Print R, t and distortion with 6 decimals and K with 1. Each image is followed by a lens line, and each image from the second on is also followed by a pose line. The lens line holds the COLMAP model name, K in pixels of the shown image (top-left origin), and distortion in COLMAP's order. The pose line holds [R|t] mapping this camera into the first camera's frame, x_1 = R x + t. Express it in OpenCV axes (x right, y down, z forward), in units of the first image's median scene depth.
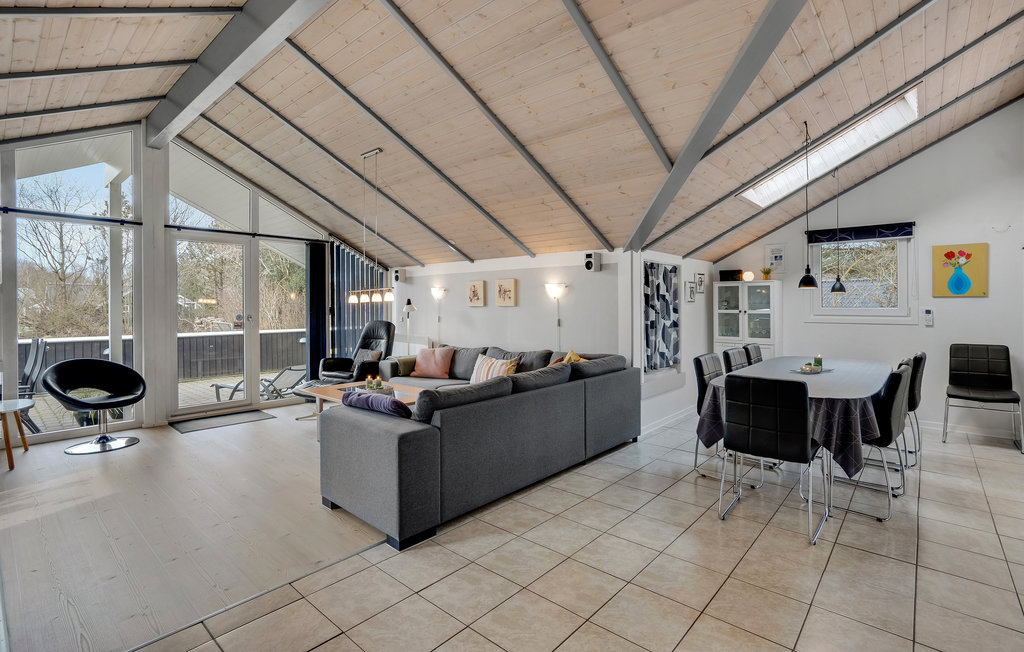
lens RADIAL K [[476.5, 0, 512.6], [0, 476.5, 310.4], [0, 0, 1]] dist [-0.038215, 0.025667]
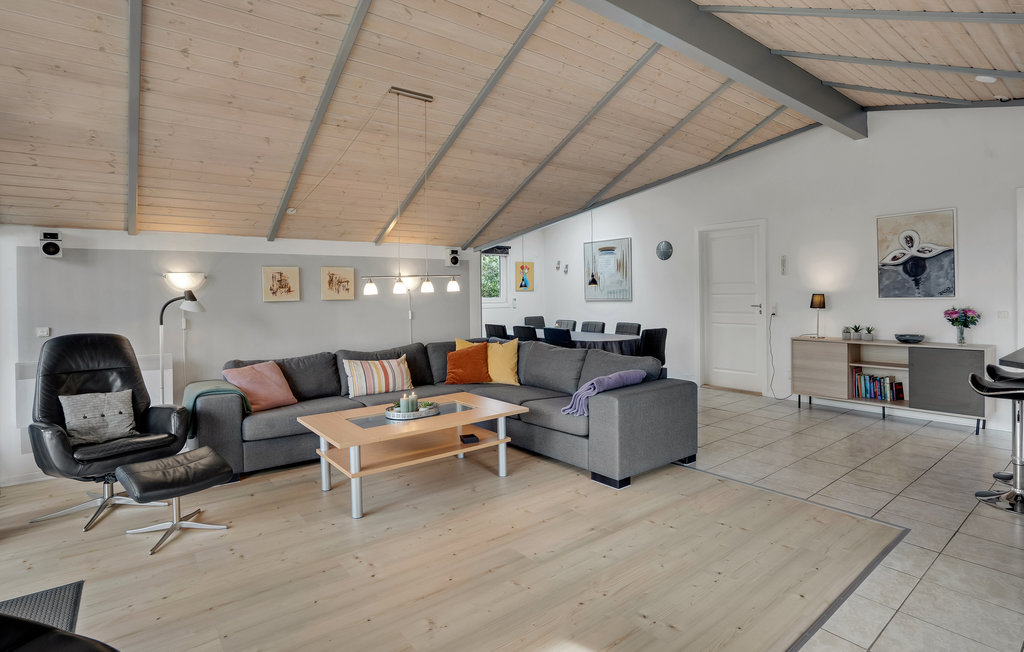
lens RADIAL K [[516.5, 0, 509.5], [0, 516.5, 304.1], [0, 0, 1]] dist [-0.000994, 0.000119]
pose [[0.188445, -0.020965, 0.981860, -0.828787], [0.025340, 0.999543, 0.016480, -0.008577], [-0.981757, 0.021775, 0.188890, 0.539968]]
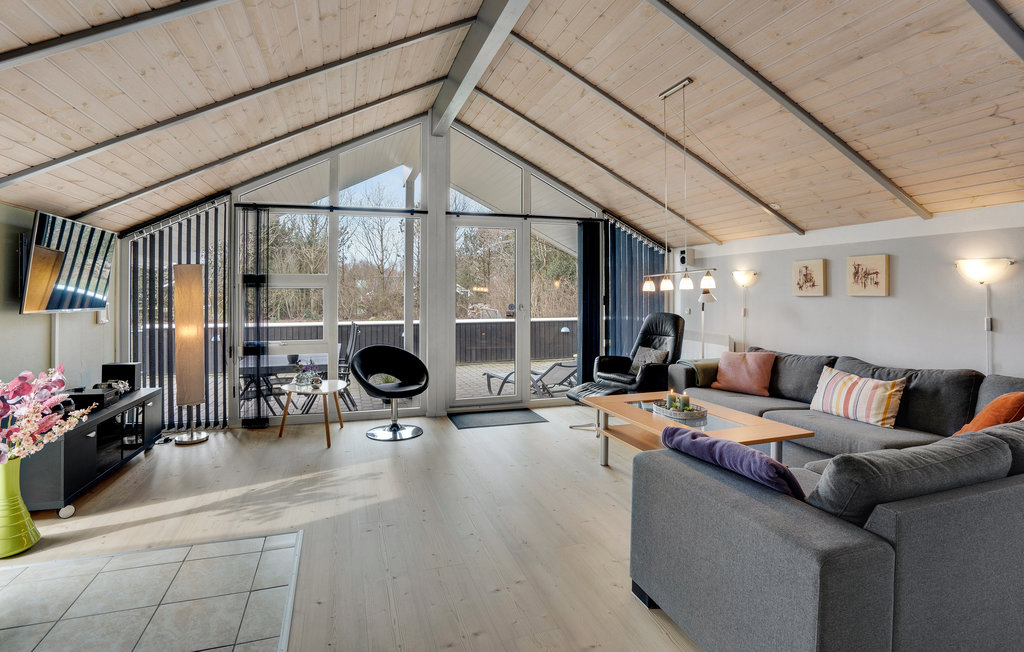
lens RADIAL K [[496.2, 0, 508.9], [0, 496.2, 293.6], [0, 0, 1]] dist [-0.001279, -0.000047]
pose [[0.871636, 0.002169, -0.490150, -0.110432], [-0.007083, 0.999942, -0.008170, -0.002987], [0.490103, 0.010593, 0.871600, 0.153610]]
